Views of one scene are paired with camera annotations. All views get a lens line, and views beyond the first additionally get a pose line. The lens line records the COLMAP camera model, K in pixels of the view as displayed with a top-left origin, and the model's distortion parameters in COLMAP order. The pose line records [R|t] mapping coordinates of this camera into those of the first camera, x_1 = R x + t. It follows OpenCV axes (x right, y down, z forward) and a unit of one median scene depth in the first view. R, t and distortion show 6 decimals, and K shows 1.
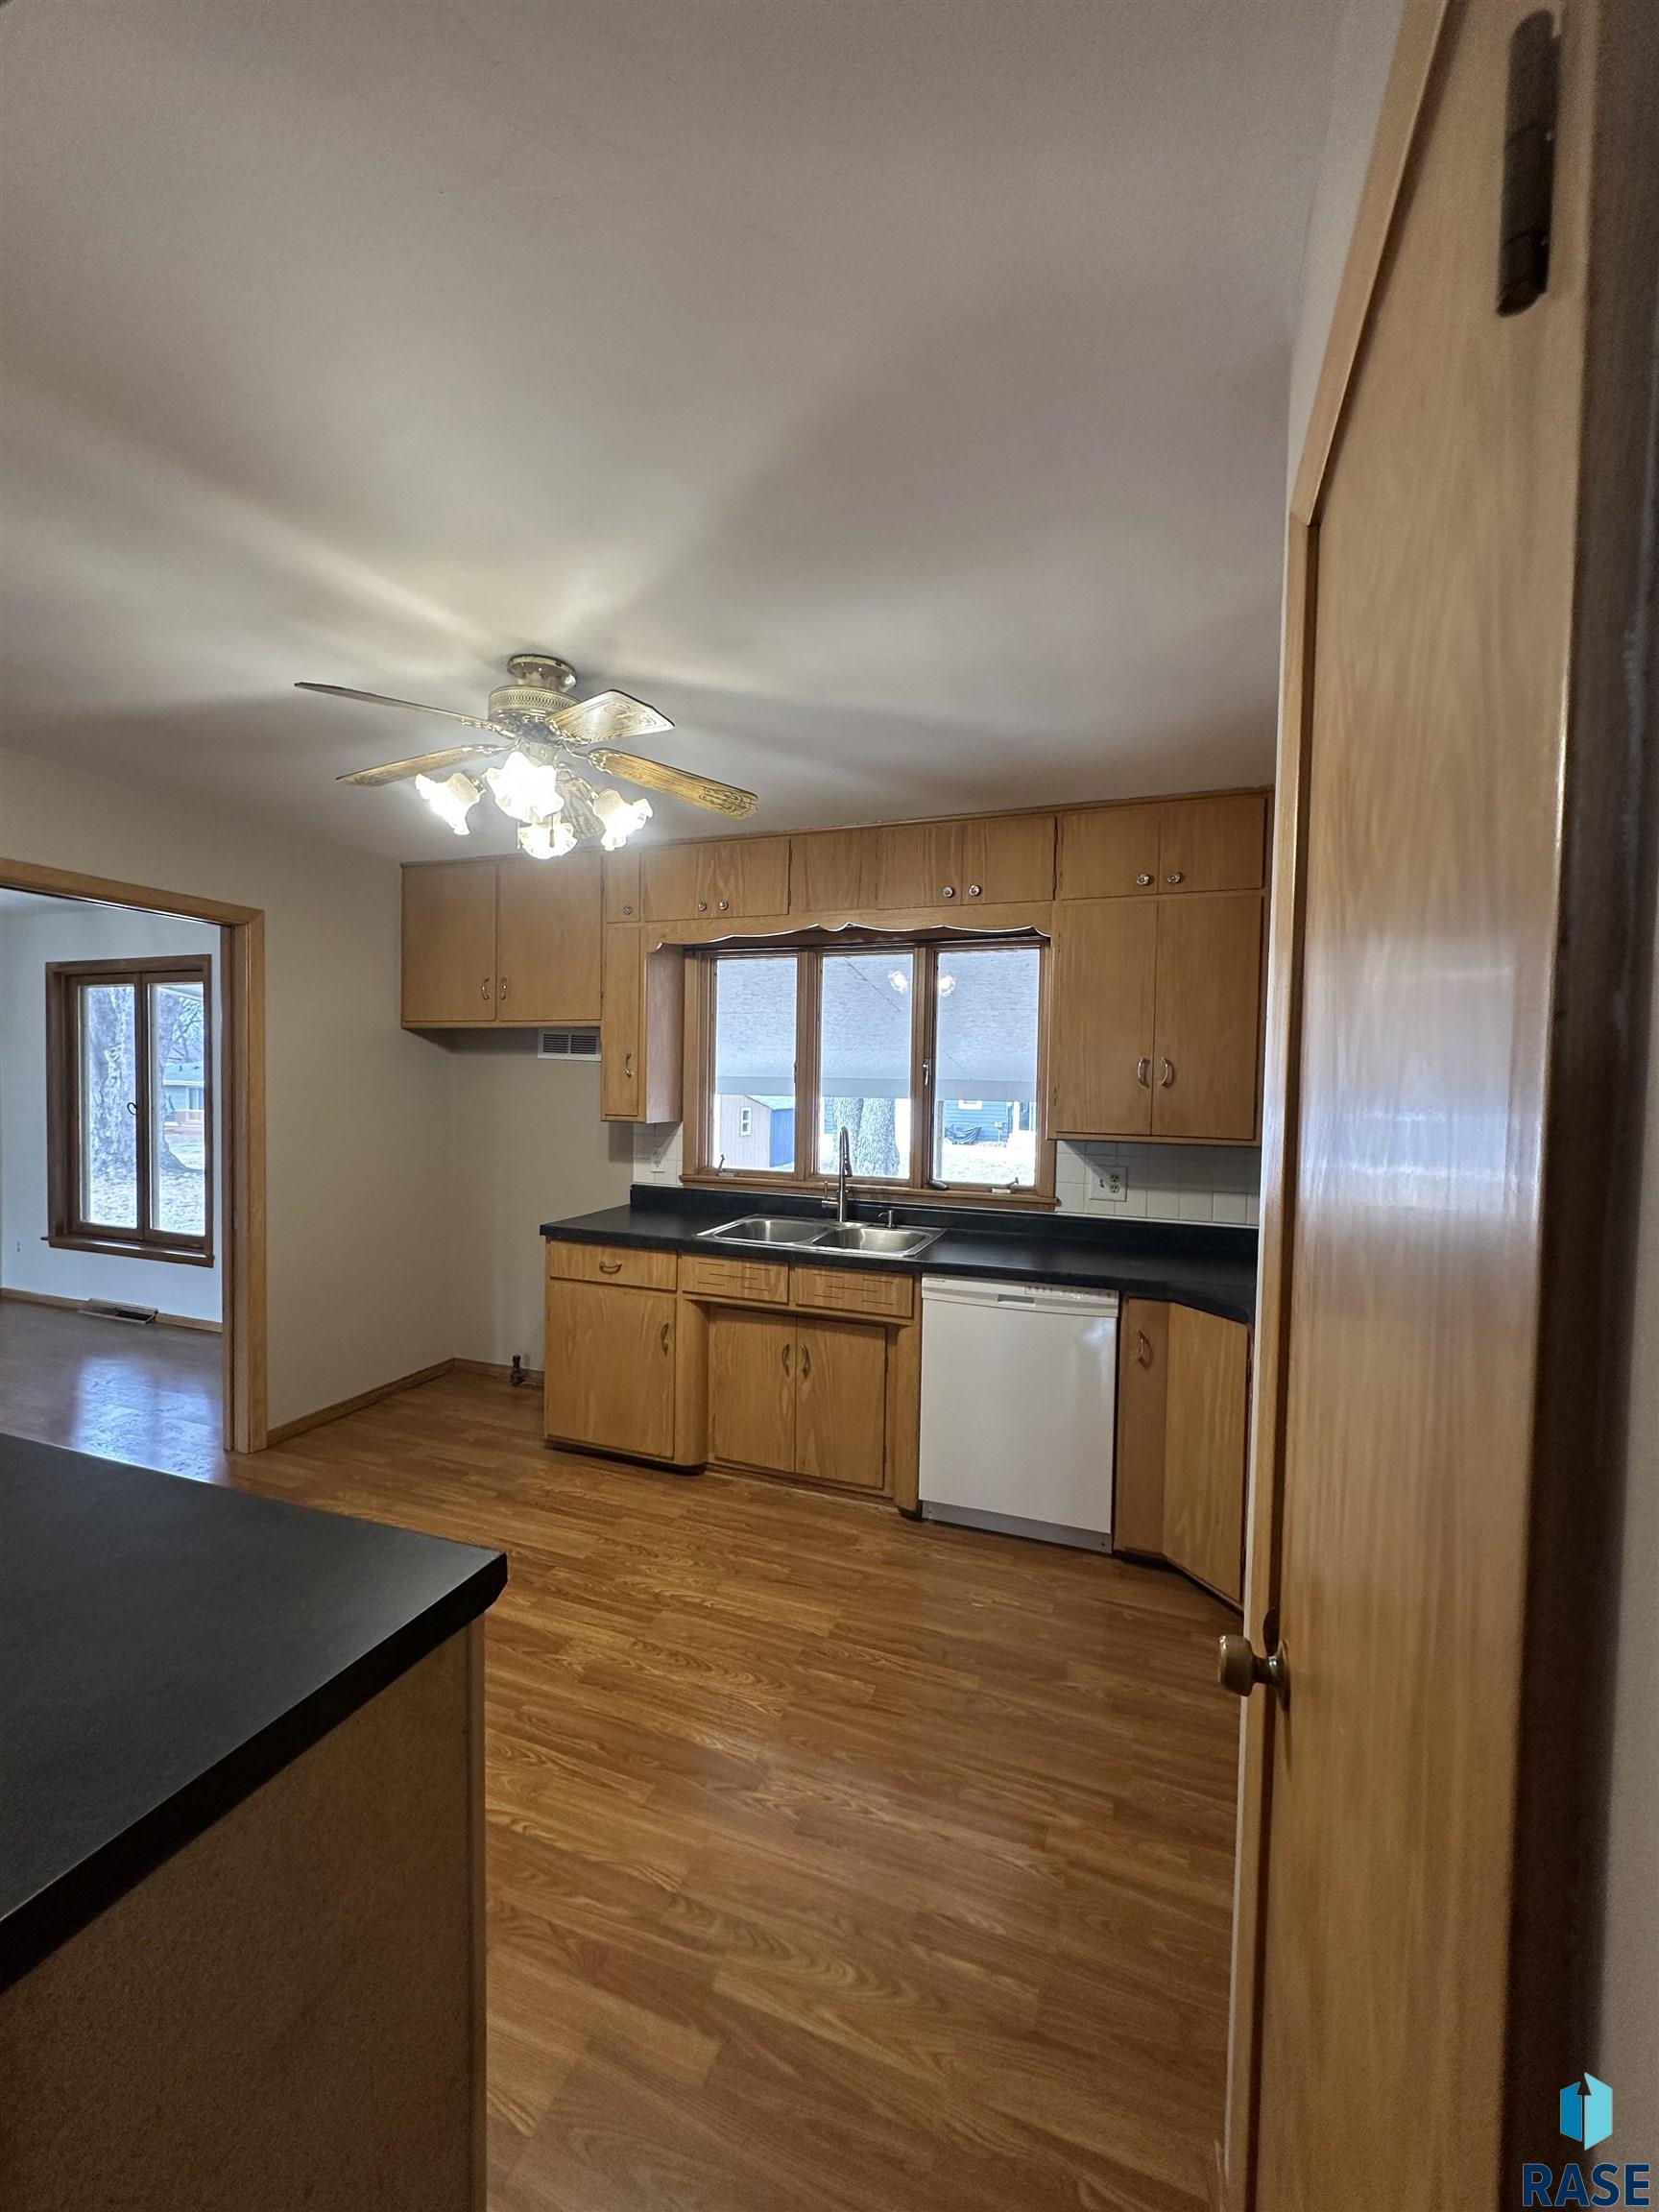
lens RADIAL K [[869.1, 0, 834.6], [0, 869.1, 1121.1], [0, 0, 1]] dist [-0.000845, -0.000229]
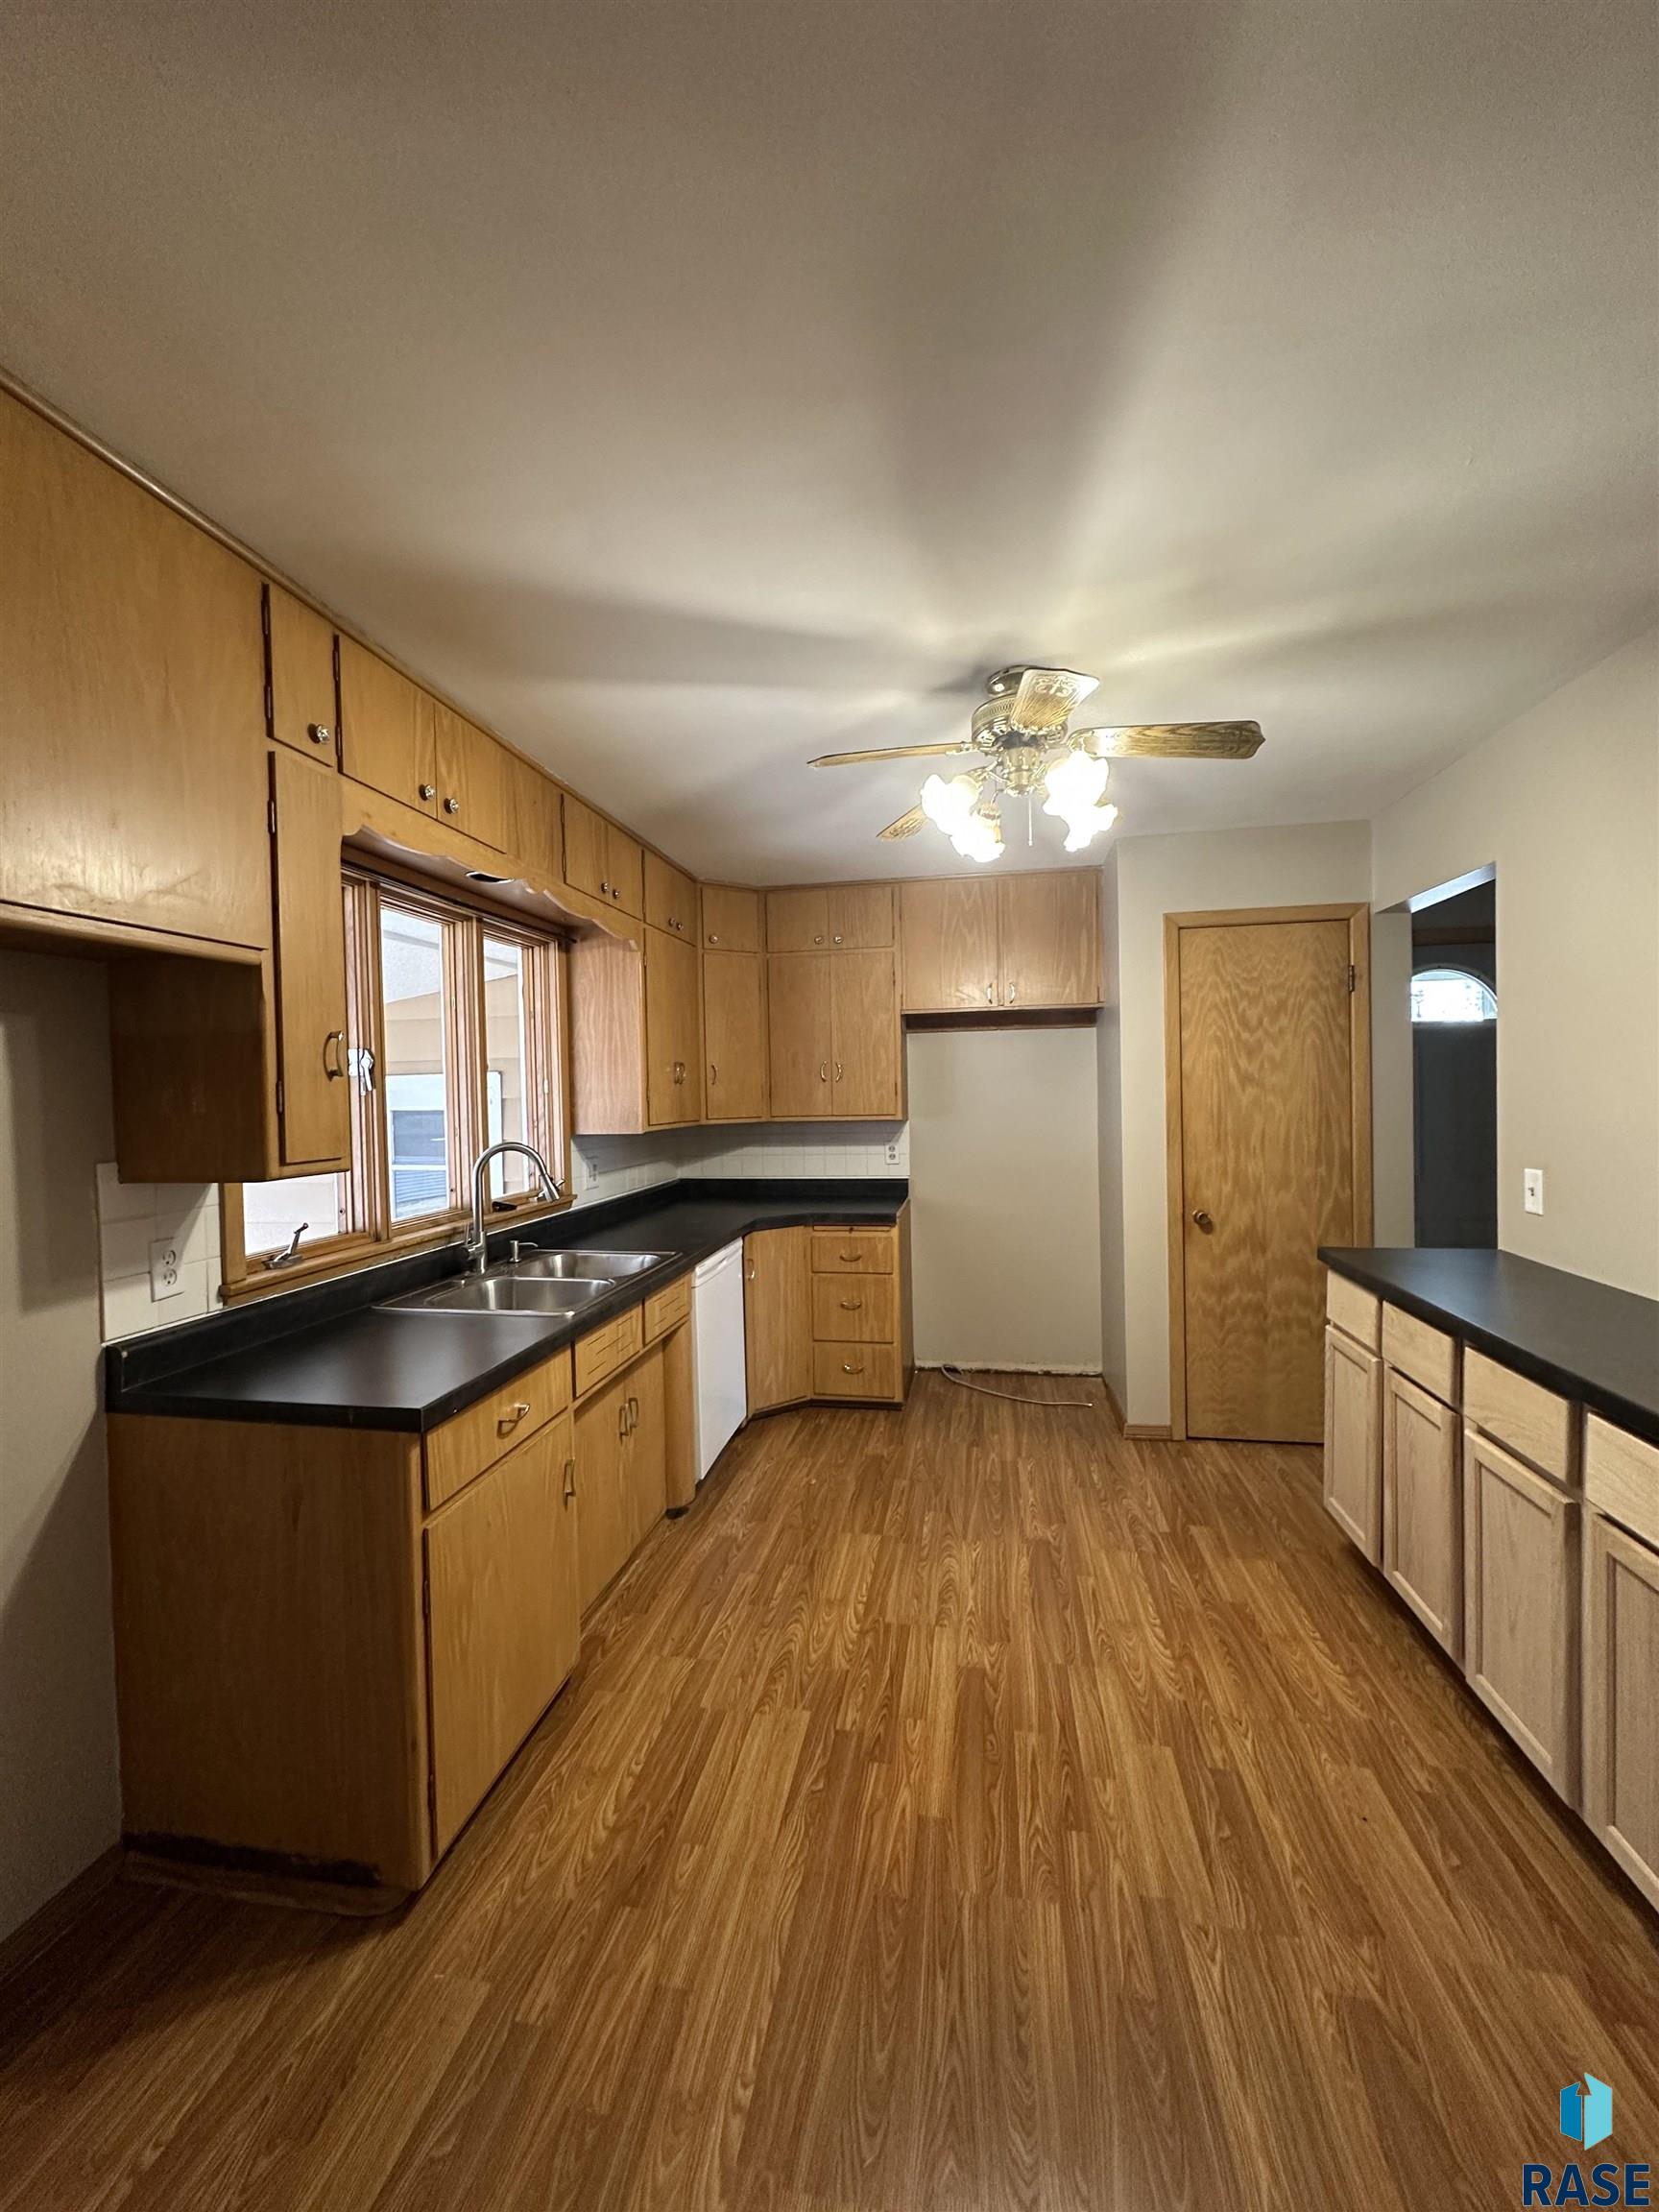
lens RADIAL K [[869.1, 0, 827.7], [0, 869.1, 1111.1], [0, 0, 1]] dist [-0.000845, -0.000229]
pose [[-0.169539, -0.038220, 0.984782, -0.890897], [0.067317, 0.996465, 0.050263, -0.045612], [-0.983222, 0.074814, -0.166367, 0.941742]]
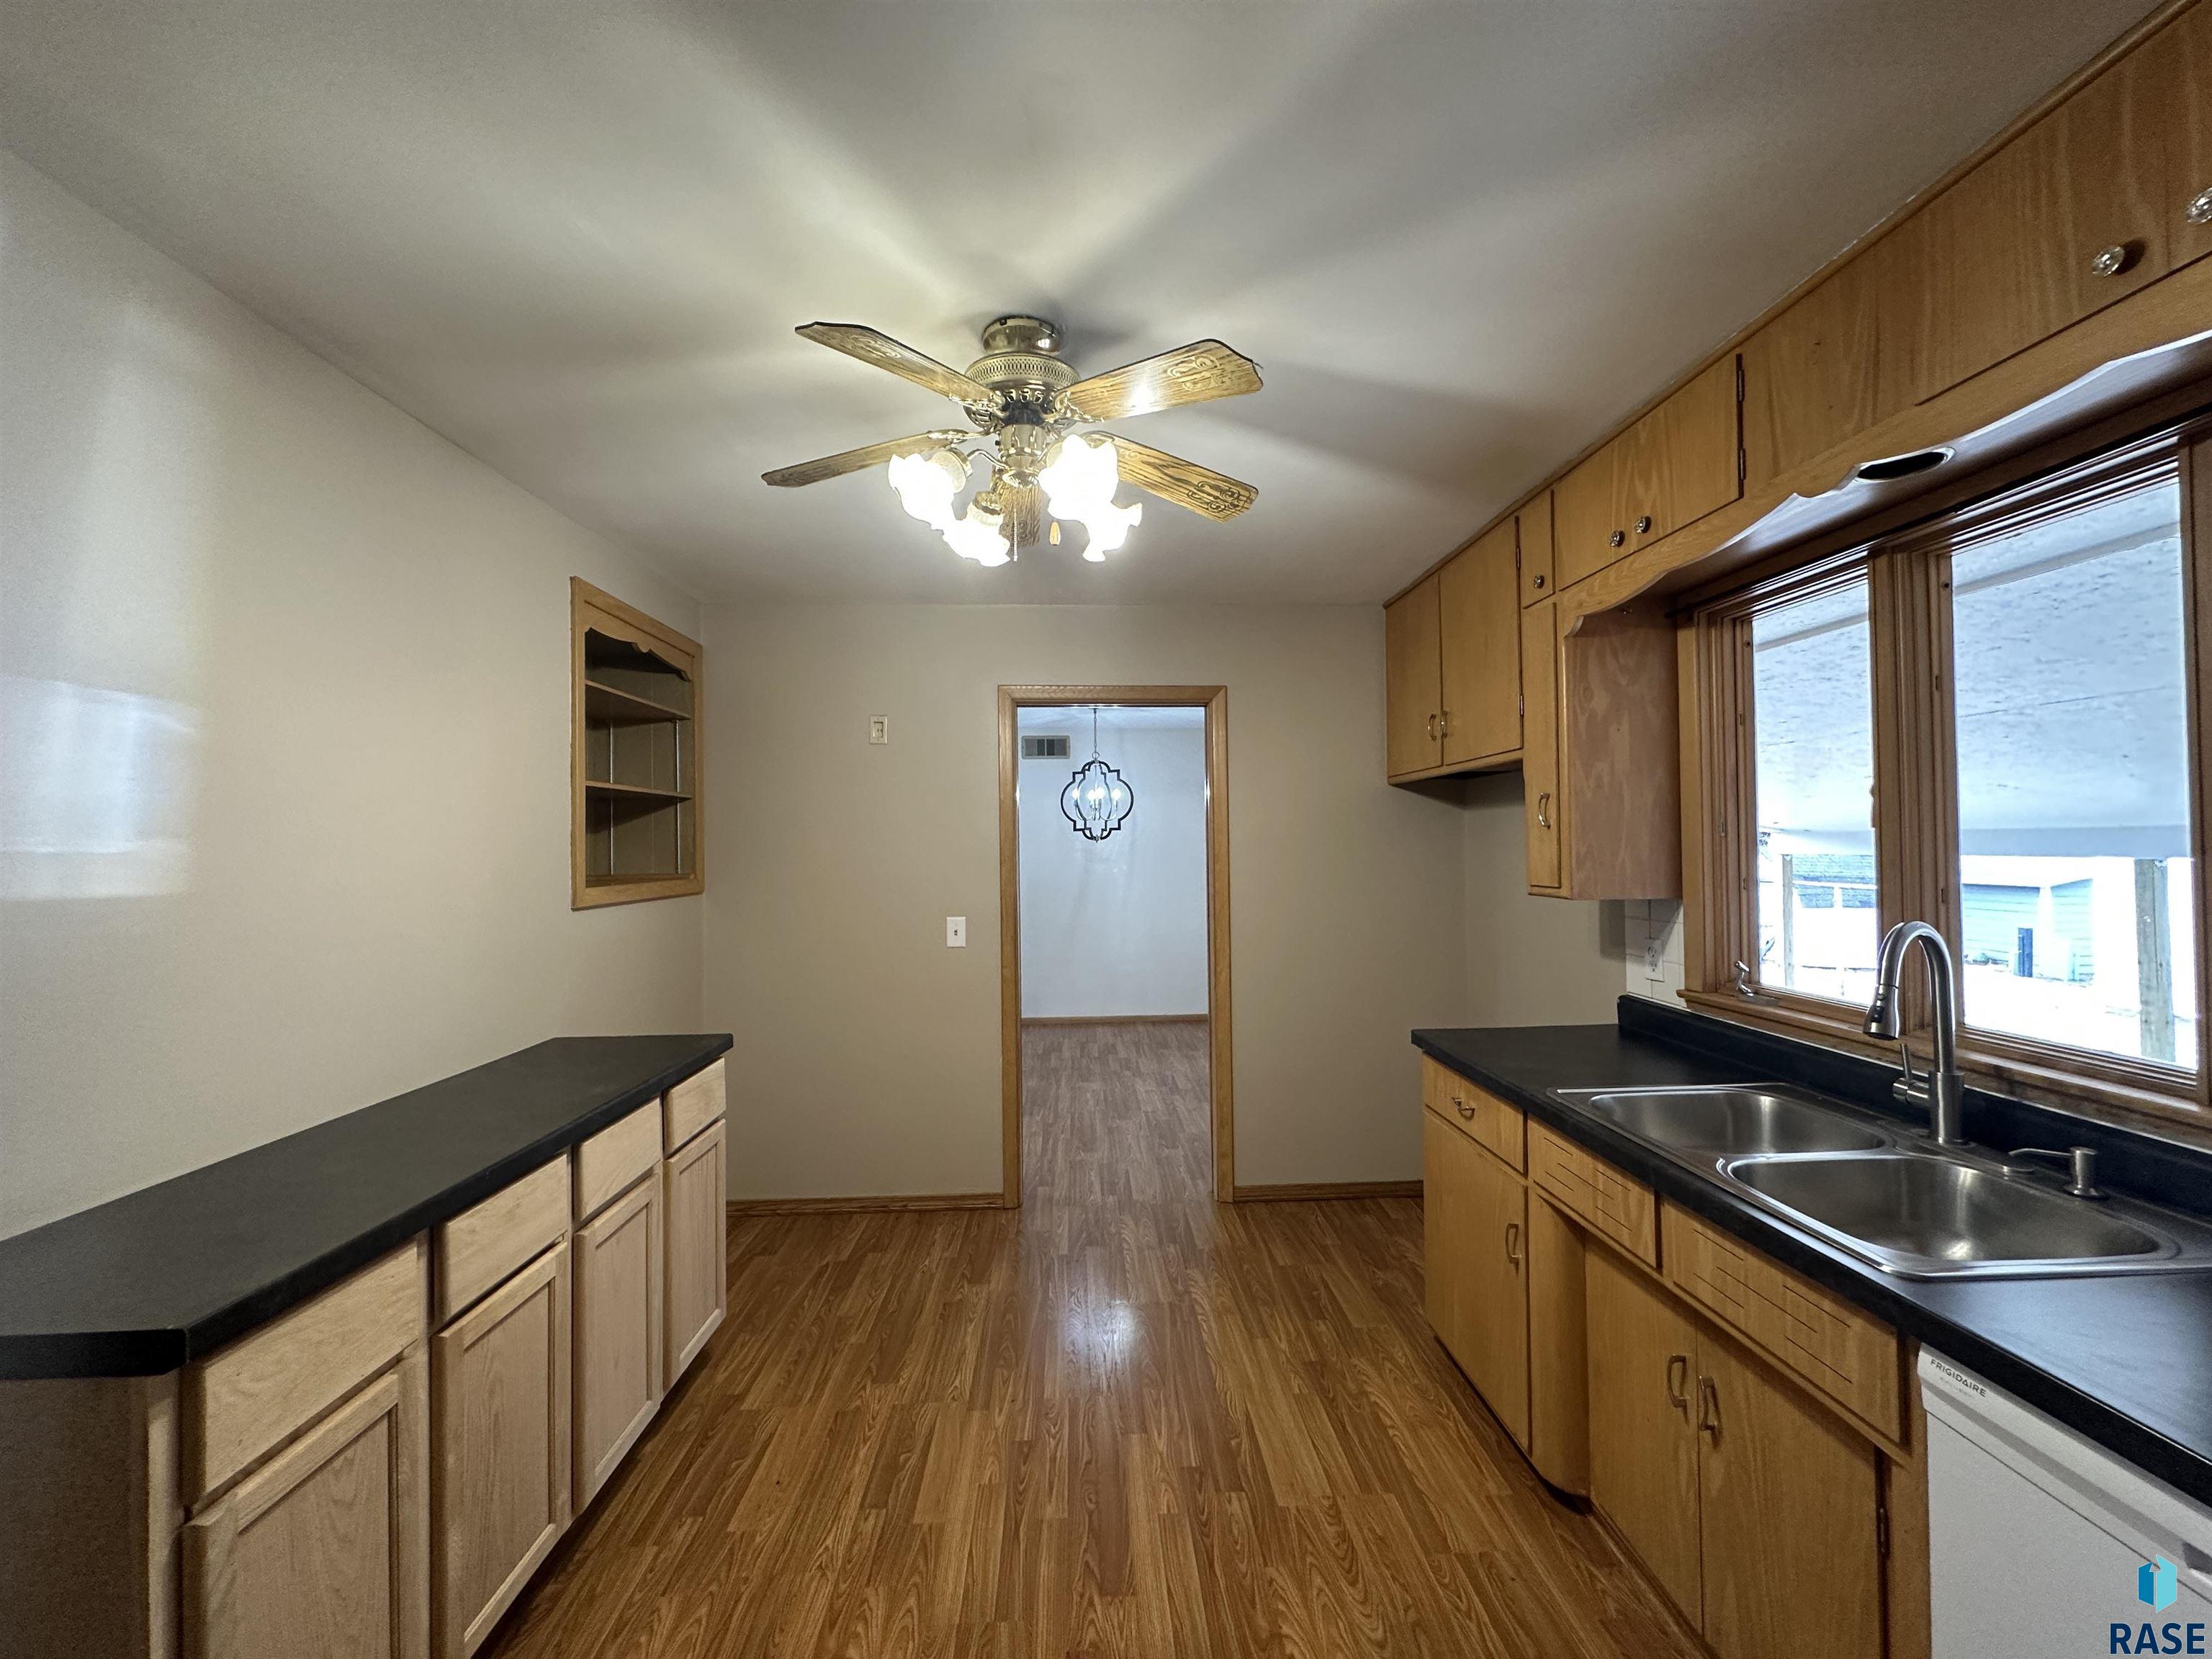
lens RADIAL K [[869.1, 0, 1108.5], [0, 869.1, 837.7], [0, 0, 1]] dist [-0.000845, -0.000229]
pose [[0.380286, -0.032658, -0.924292, 0.290677], [-0.026699, 0.998572, -0.046267, -0.005065], [0.924484, 0.042272, 0.378871, 0.508874]]
